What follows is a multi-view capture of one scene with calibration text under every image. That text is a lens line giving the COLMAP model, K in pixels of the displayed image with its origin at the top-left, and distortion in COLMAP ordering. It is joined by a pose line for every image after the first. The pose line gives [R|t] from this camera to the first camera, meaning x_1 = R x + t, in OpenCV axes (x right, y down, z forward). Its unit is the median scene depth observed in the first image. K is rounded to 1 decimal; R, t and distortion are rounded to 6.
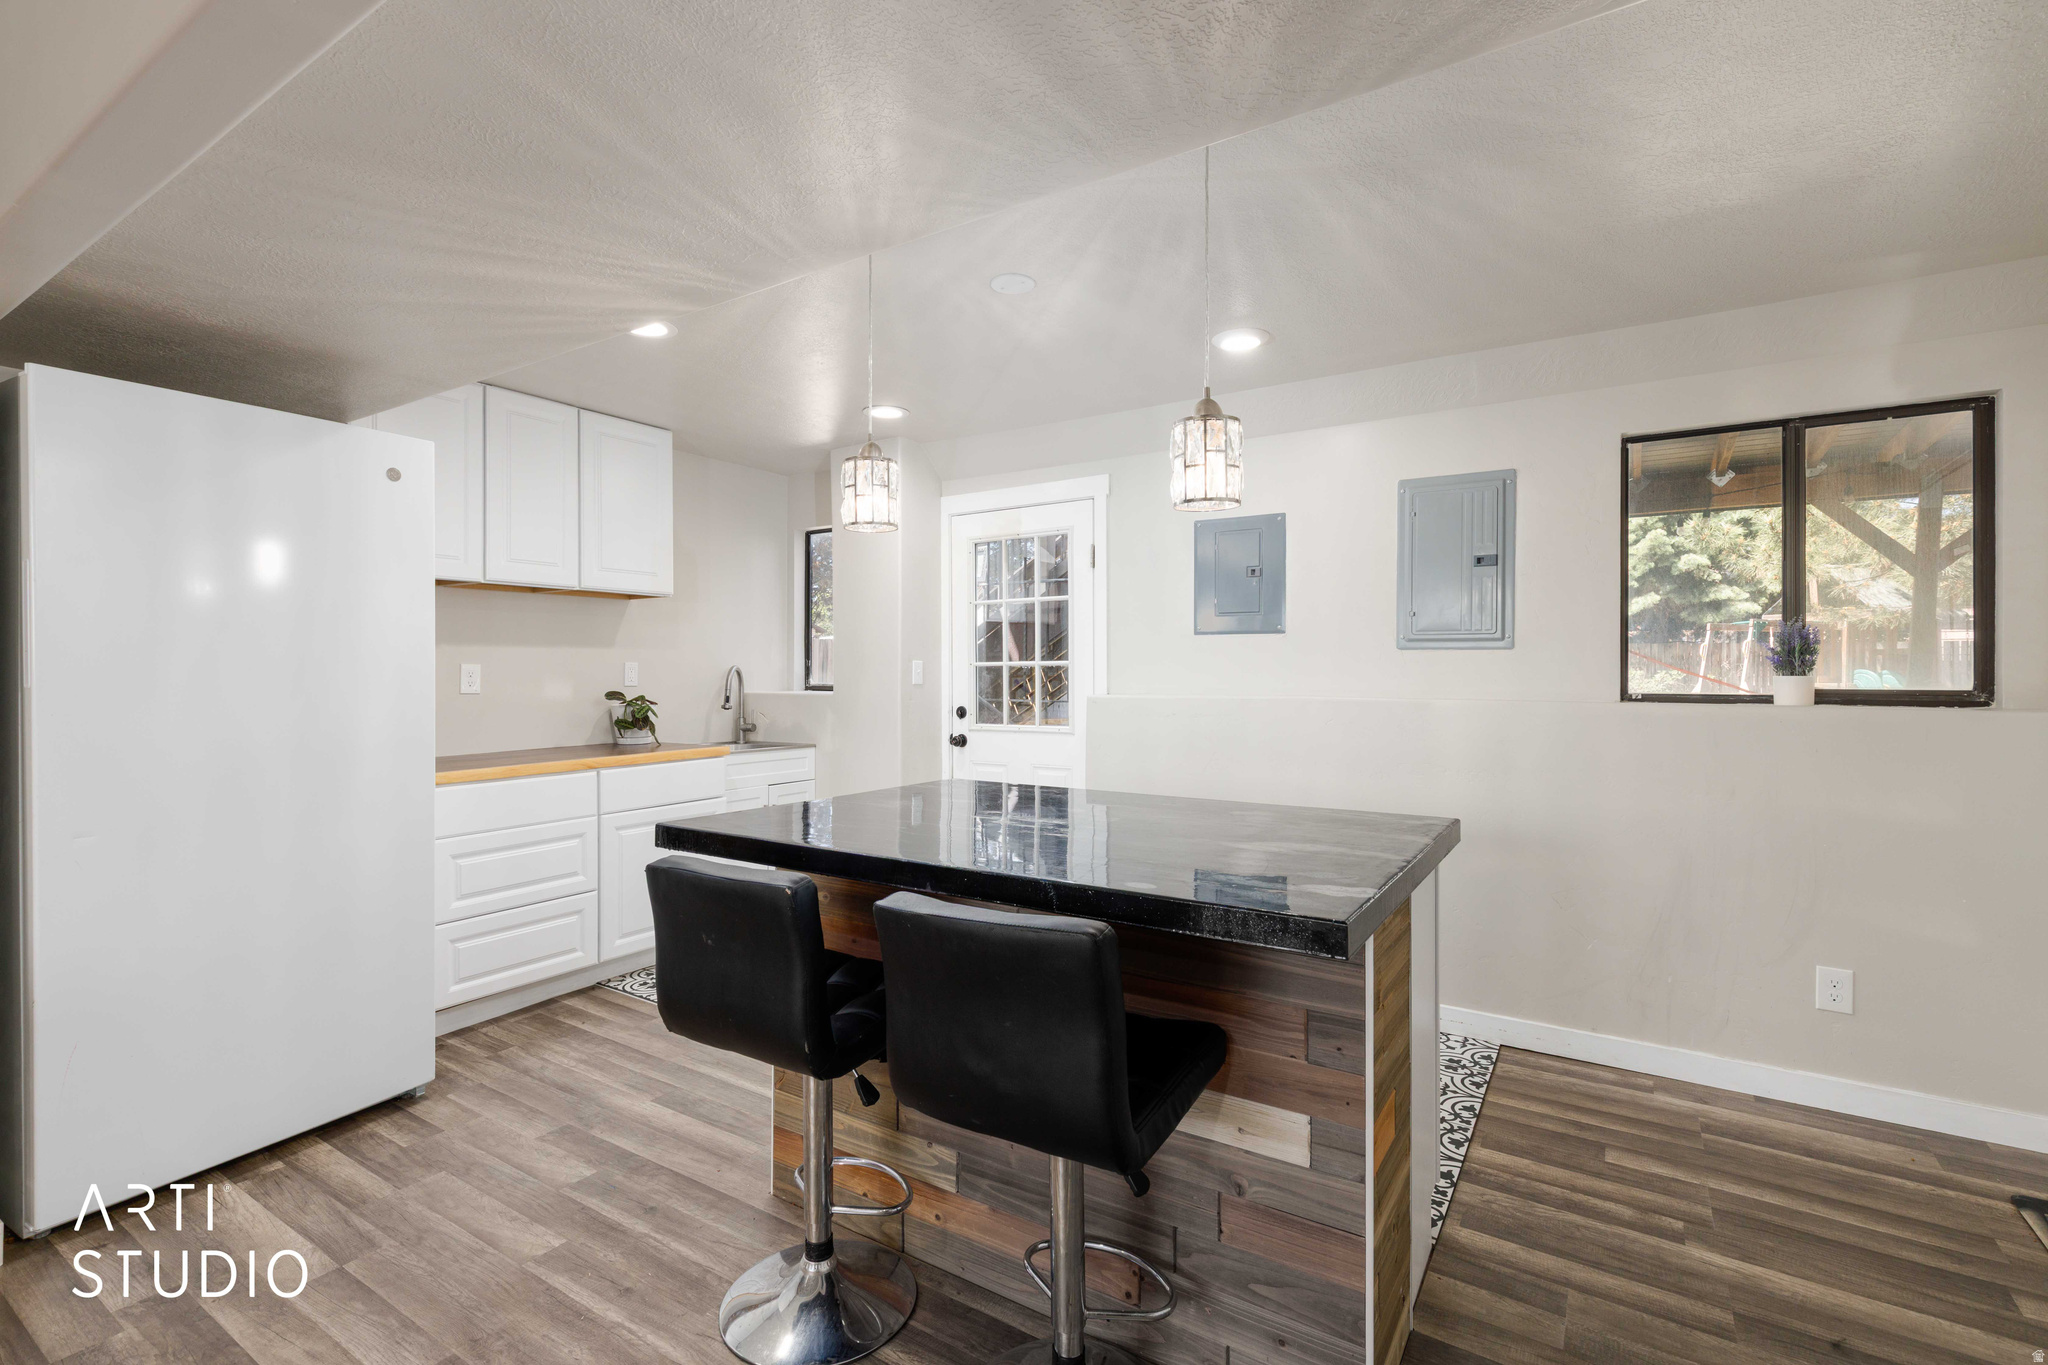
lens RADIAL K [[932.2, 0, 1020.5], [0, 932.2, 679.1], [0, 0, 1]] dist [0.013681, 0.000189]
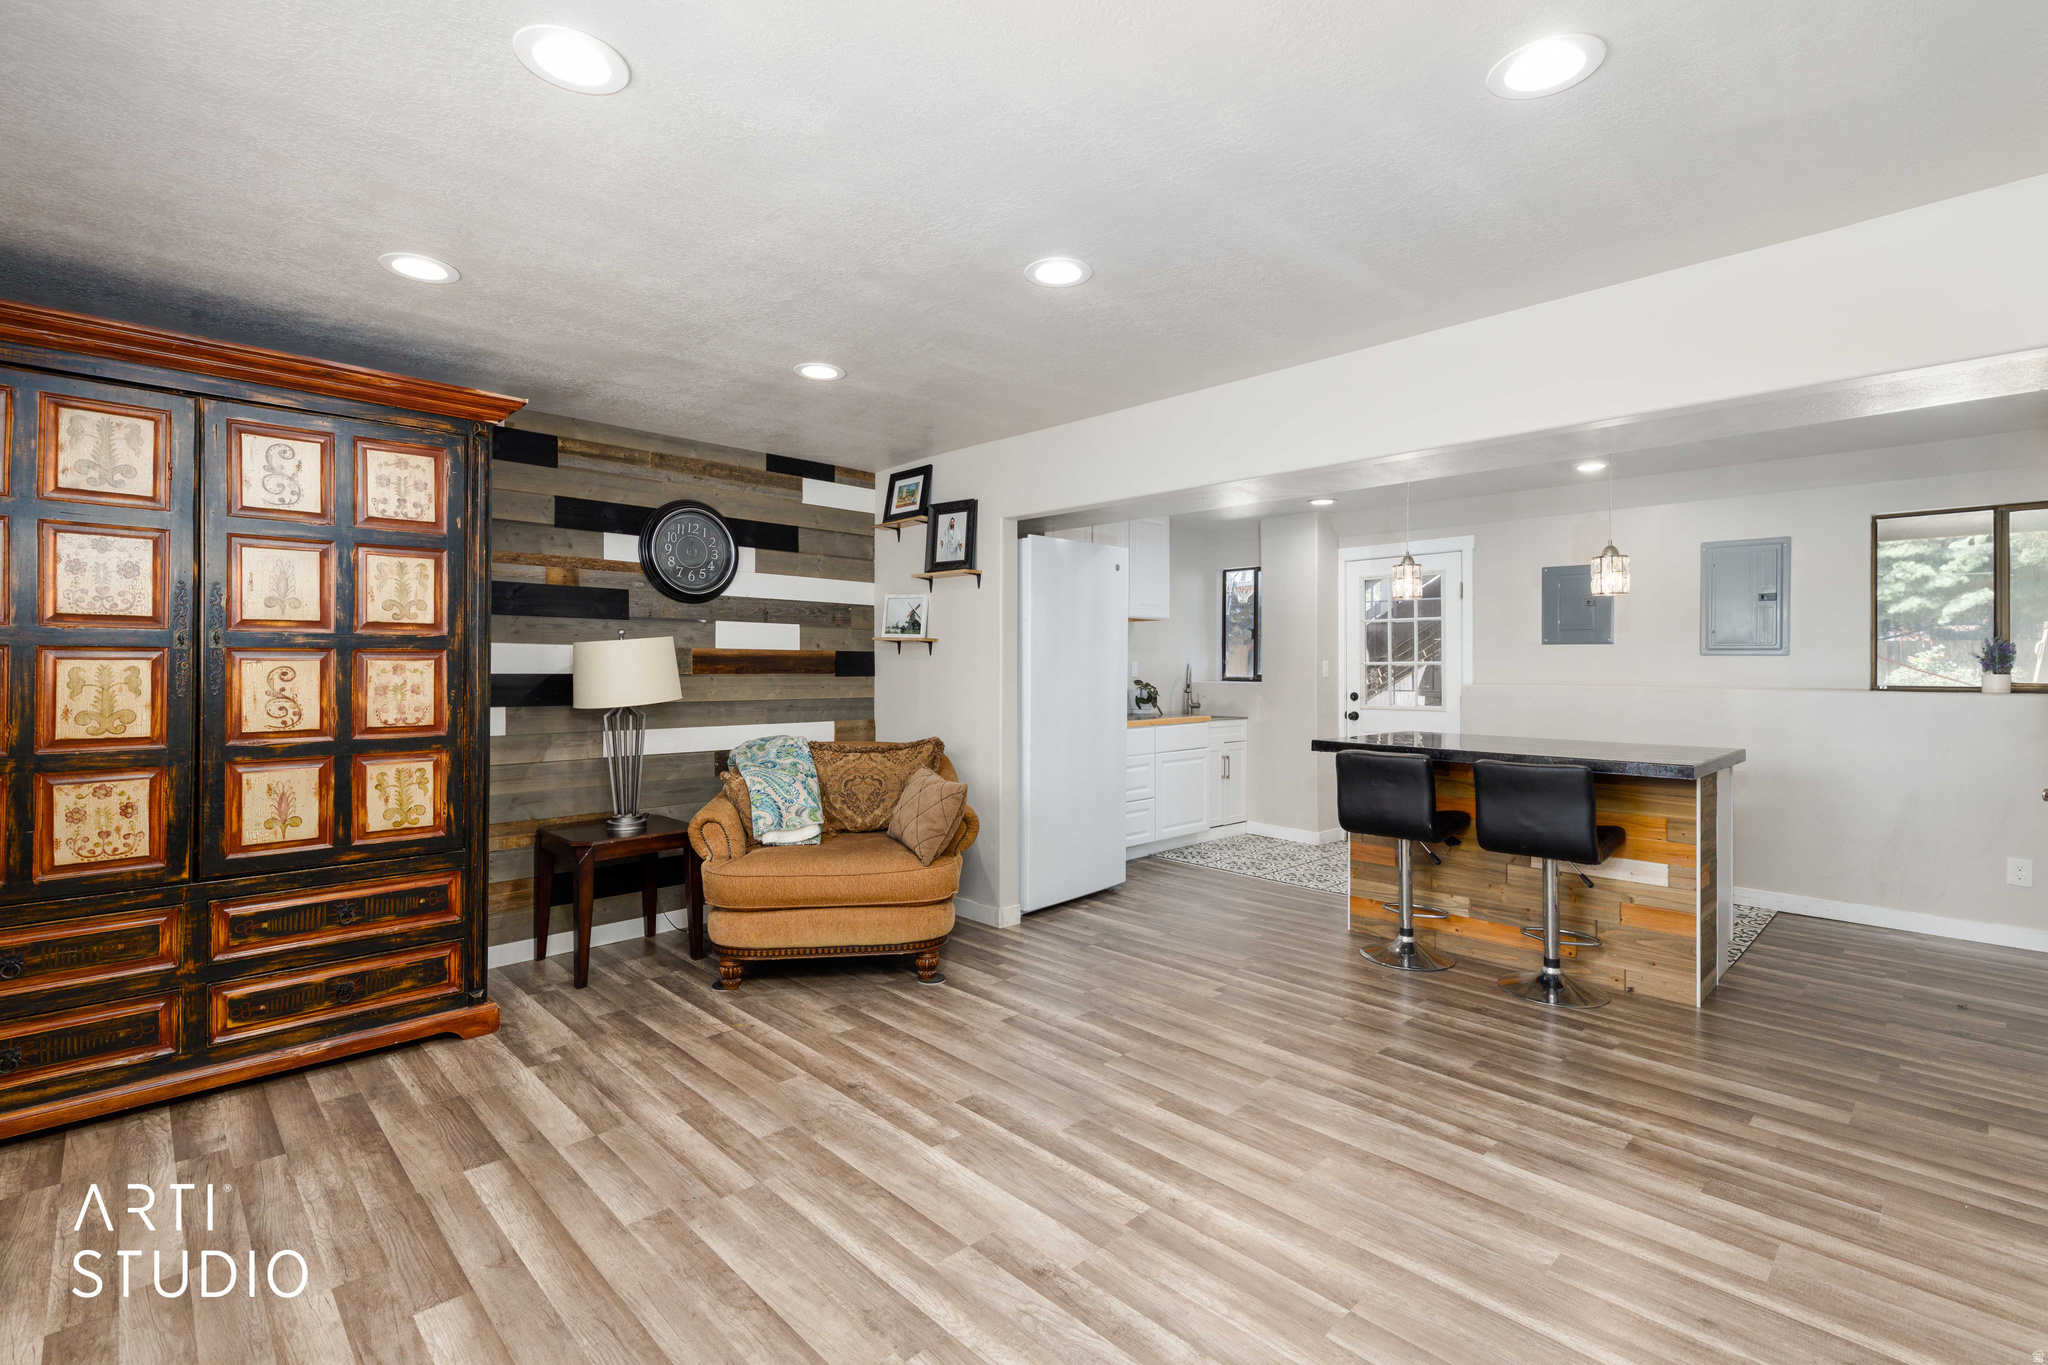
lens RADIAL K [[932.2, 0, 1028.0], [0, 932.2, 667.1], [0, 0, 1]] dist [0.013681, 0.000189]
pose [[0.975808, 0.003529, -0.218599, -0.316646], [-0.005029, 0.999967, -0.006305, 0.002035], [0.218570, 0.007252, 0.975794, -0.698724]]
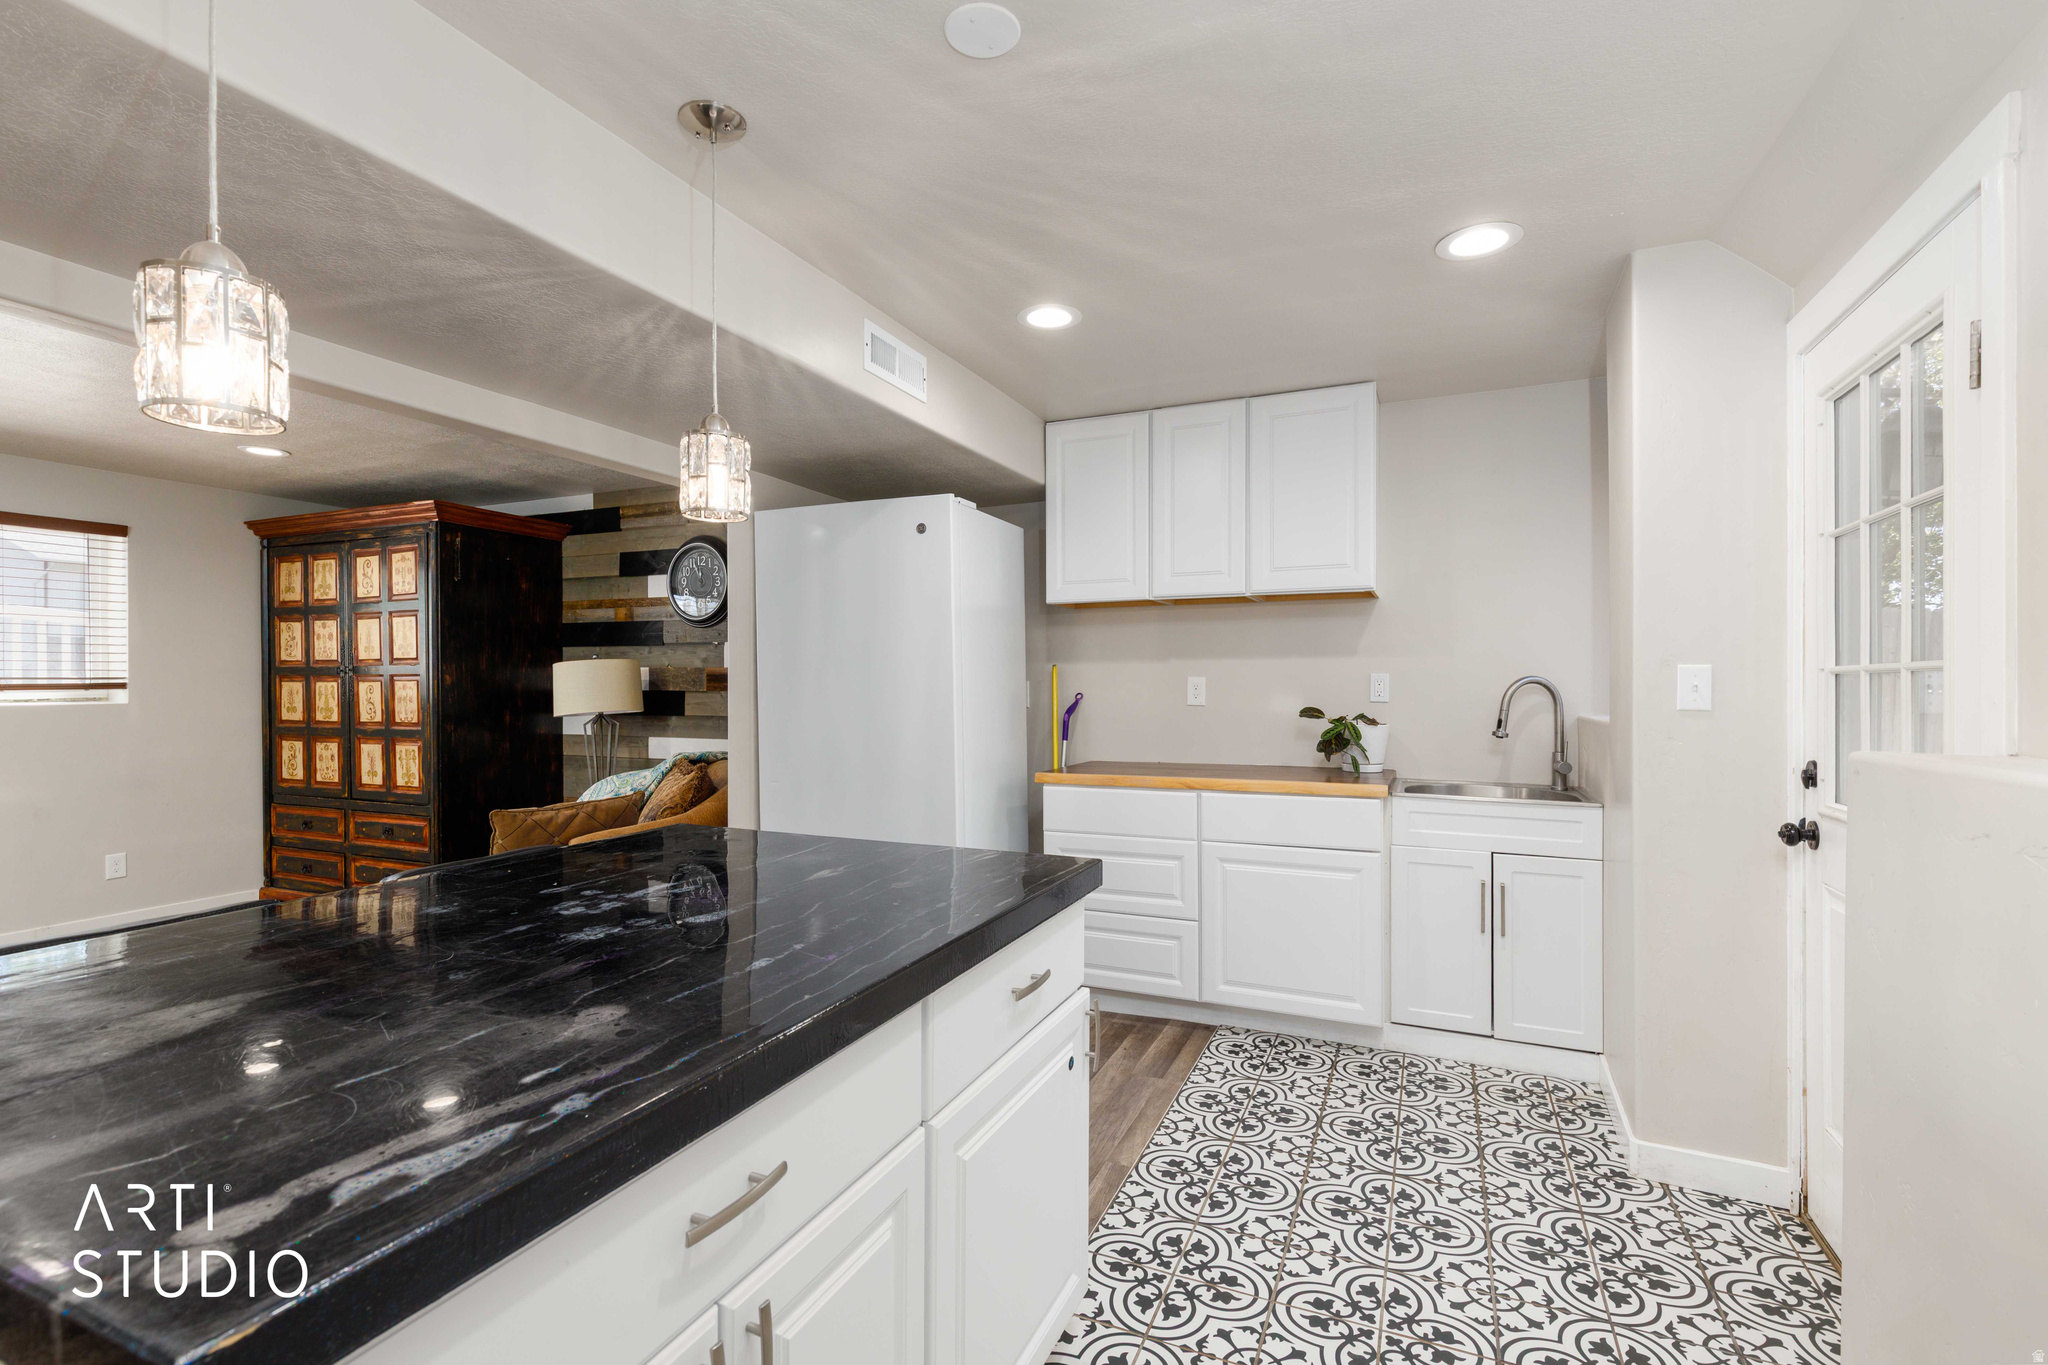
lens RADIAL K [[932.2, 0, 1024.0], [0, 932.2, 685.9], [0, 0, 1]] dist [0.013681, 0.000189]
pose [[0.156416, 0.007400, -0.987664, 0.444149], [-0.004058, 0.999968, 0.006849, -0.013785], [0.987683, 0.002937, 0.156441, 0.704923]]
